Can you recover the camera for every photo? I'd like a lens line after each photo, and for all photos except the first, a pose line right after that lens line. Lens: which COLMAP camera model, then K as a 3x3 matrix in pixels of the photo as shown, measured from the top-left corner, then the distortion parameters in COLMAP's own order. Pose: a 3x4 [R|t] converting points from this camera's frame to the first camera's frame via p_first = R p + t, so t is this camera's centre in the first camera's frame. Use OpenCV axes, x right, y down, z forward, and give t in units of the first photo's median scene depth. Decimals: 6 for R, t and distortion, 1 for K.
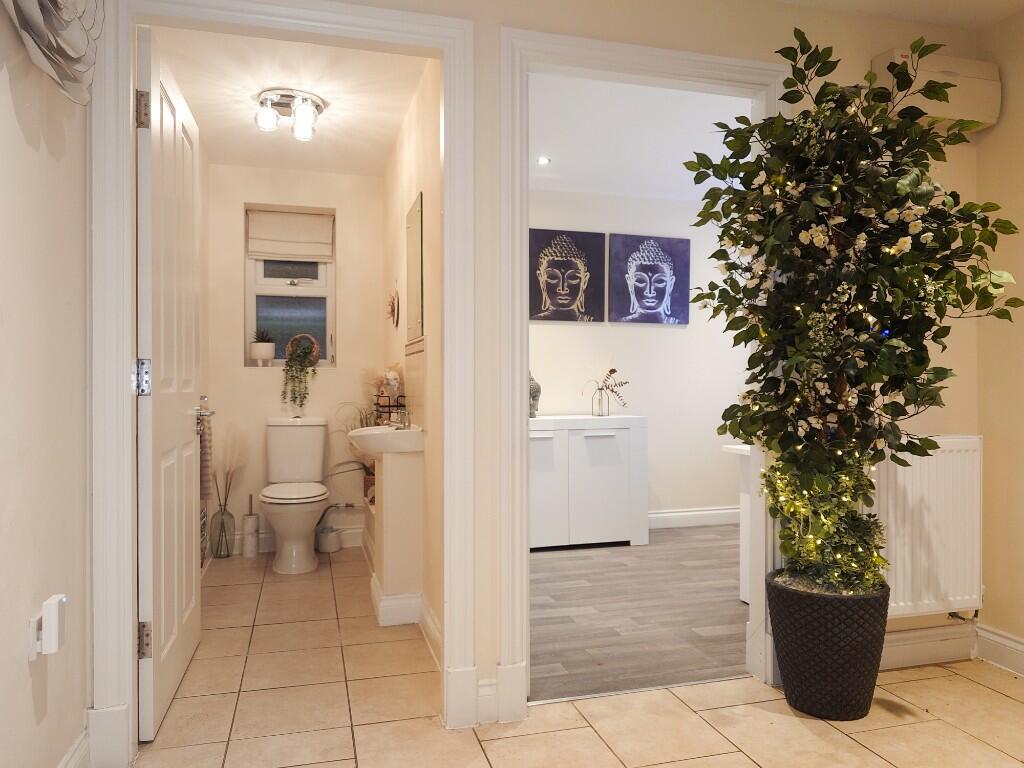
lens RADIAL K [[741.3, 0, 514.5], [0, 741.3, 382.3], [0, 0, 1]] dist [0.000266, -0.002842]
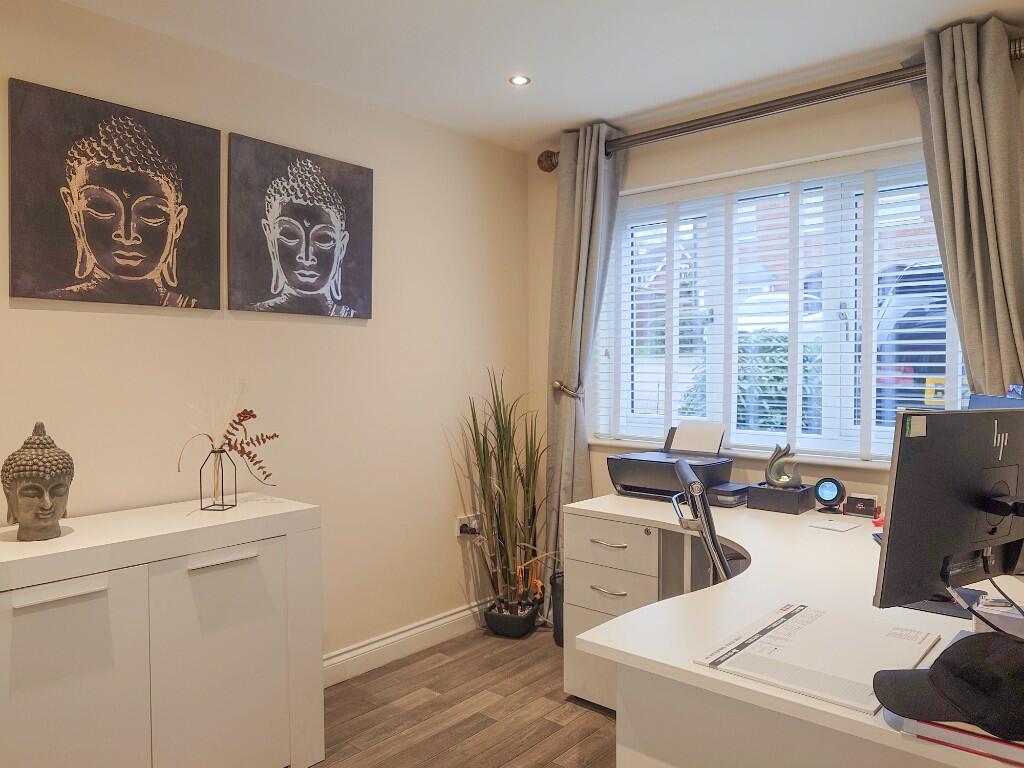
lens RADIAL K [[741.3, 0, 508.1], [0, 741.3, 383.8], [0, 0, 1]] dist [0.000266, -0.002842]
pose [[0.843500, -0.011023, 0.537016, 0.016357], [-0.009216, 0.999345, 0.034988, -0.050400], [-0.537050, -0.034462, 0.842846, 0.469014]]
